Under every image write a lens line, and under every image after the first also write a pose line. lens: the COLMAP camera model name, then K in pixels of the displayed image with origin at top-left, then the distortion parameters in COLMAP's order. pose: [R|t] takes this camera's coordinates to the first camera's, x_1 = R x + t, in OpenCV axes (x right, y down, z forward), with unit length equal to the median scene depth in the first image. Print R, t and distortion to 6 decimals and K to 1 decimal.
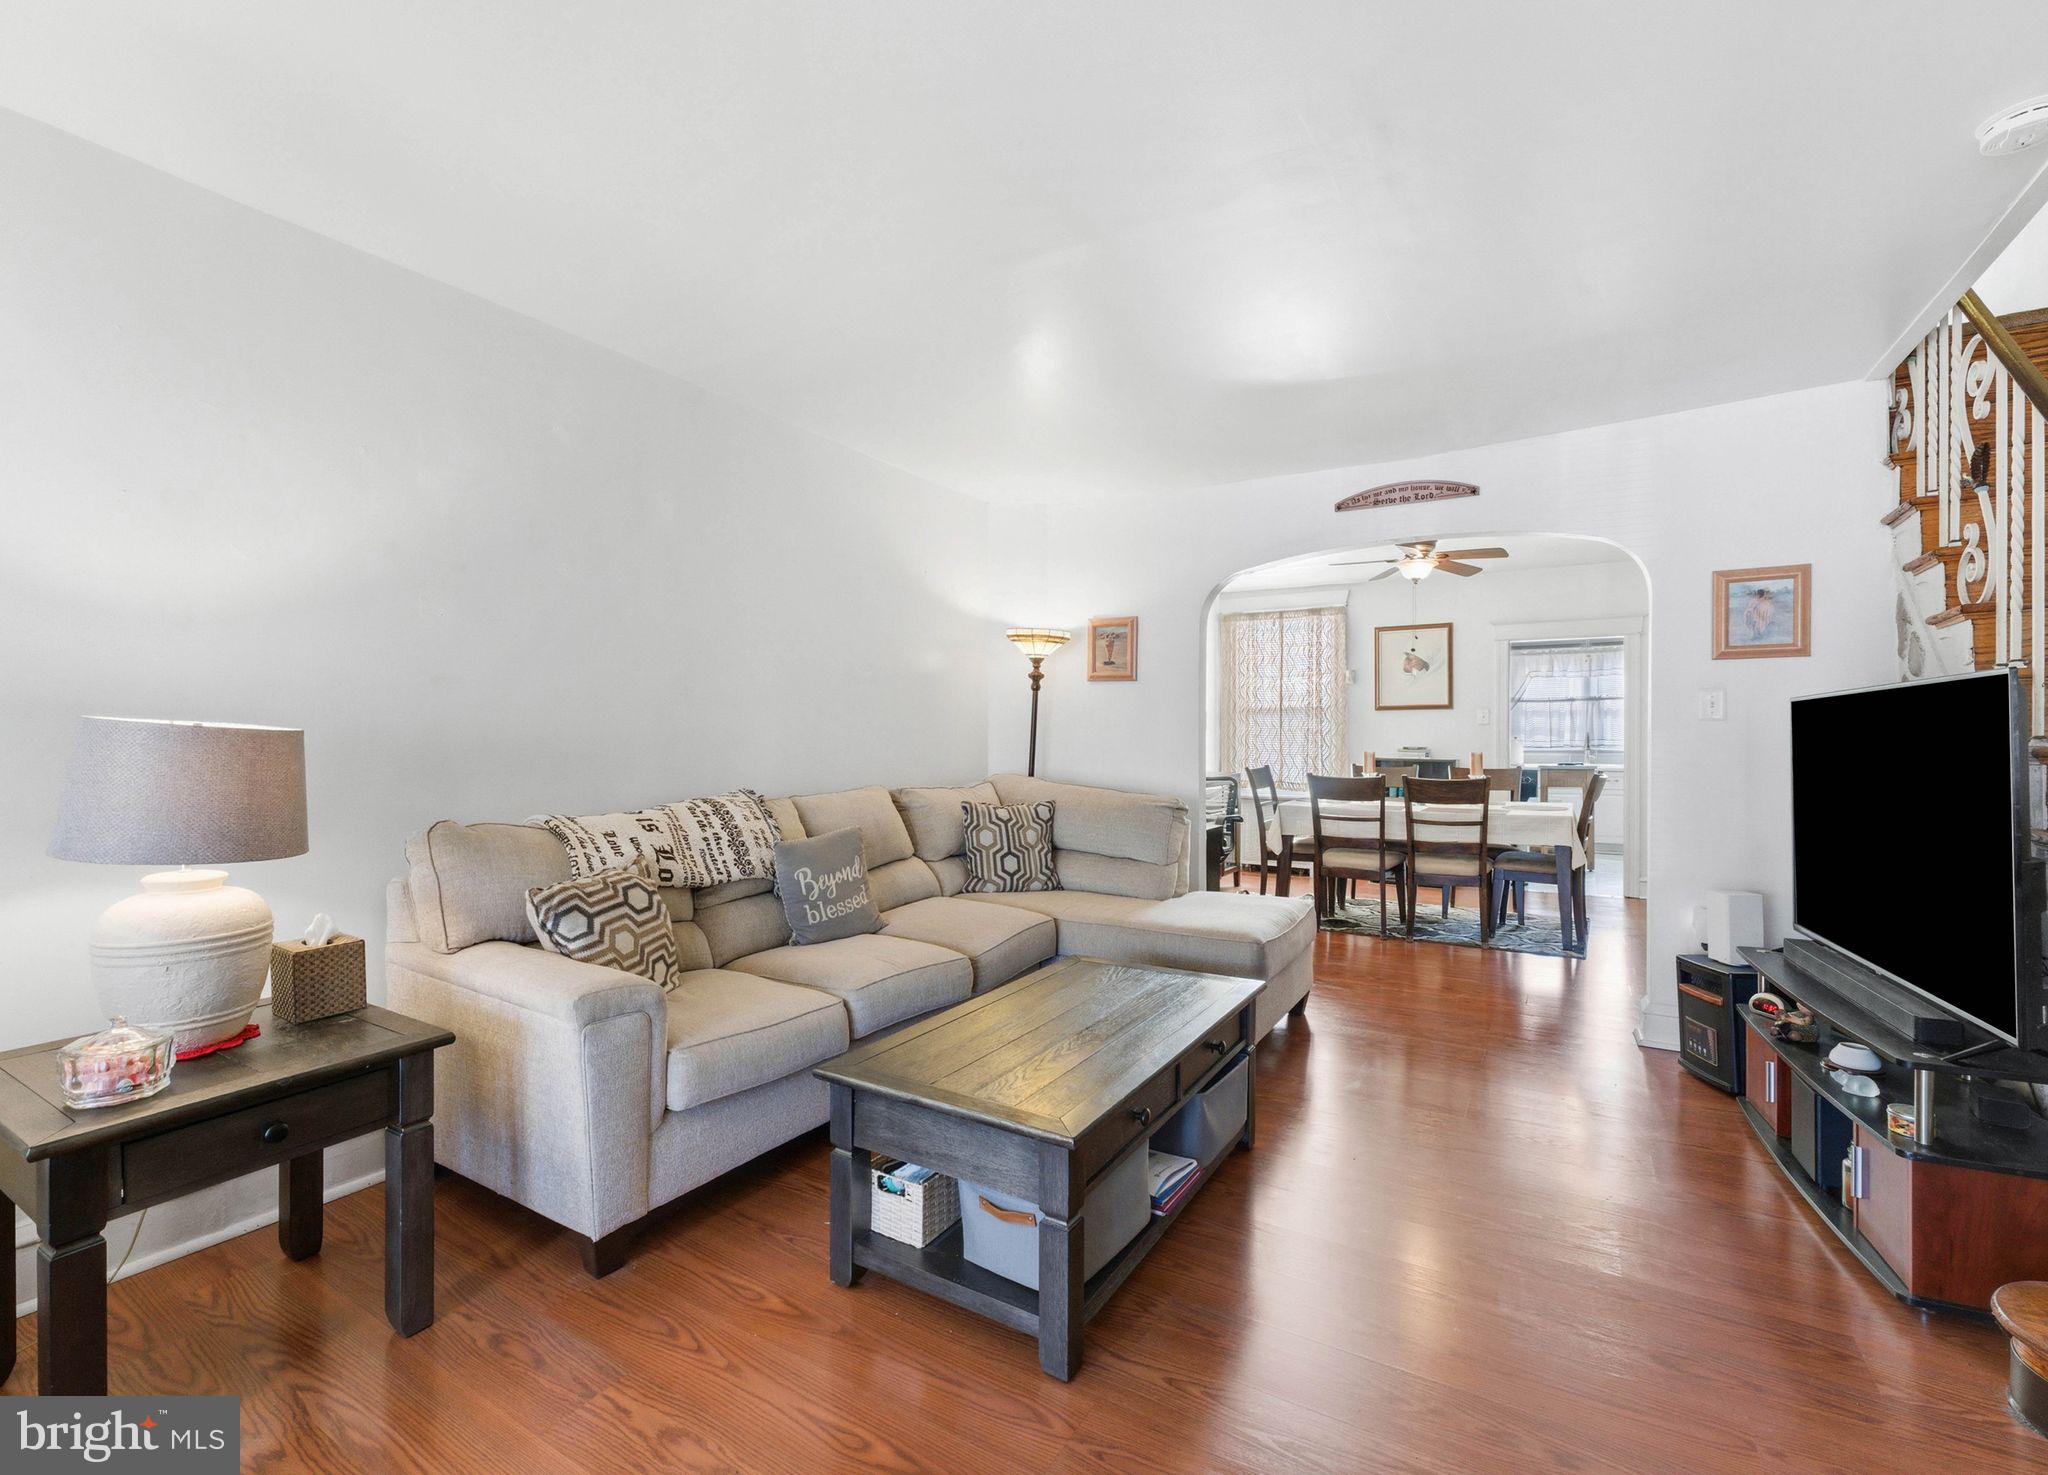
lens RADIAL K [[836.7, 0, 1016.0], [0, 836.7, 737.4], [0, 0, 1]] dist [-0.001339, 0.000325]
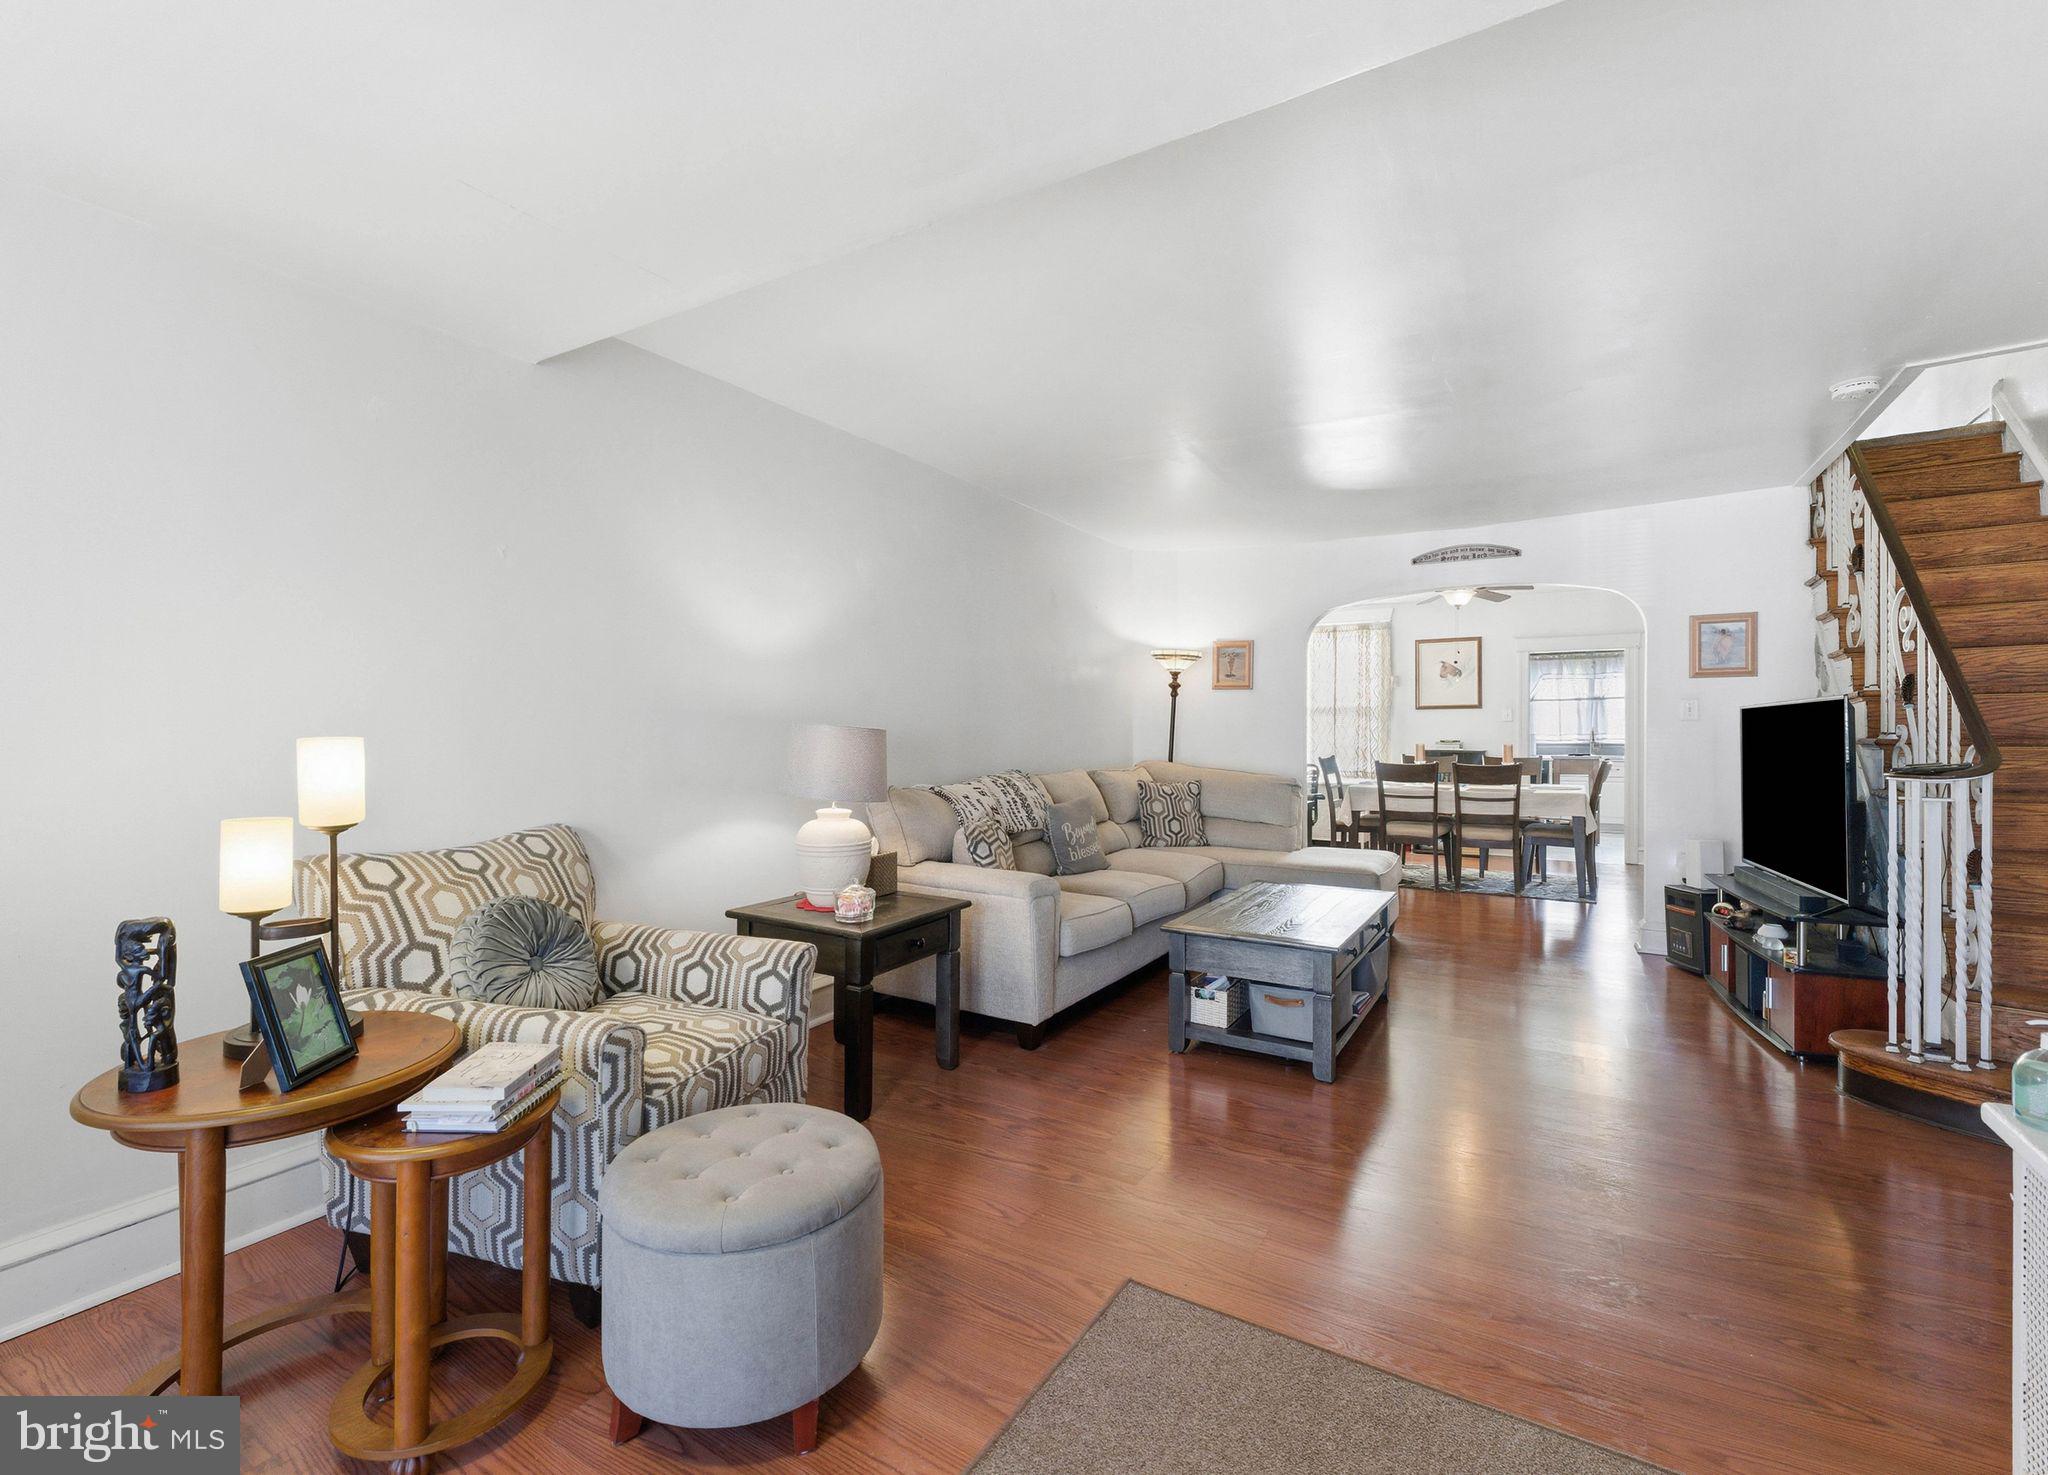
lens RADIAL K [[834.4, 0, 1017.3], [0, 834.4, 729.9], [0, 0, 1]] dist [0.000051, -0.000476]
pose [[0.999996, -0.000180, 0.002917, -0.334419], [0.000186, 0.999998, -0.002129, -0.002420], [-0.002916, 0.002129, 0.999993, -0.442039]]
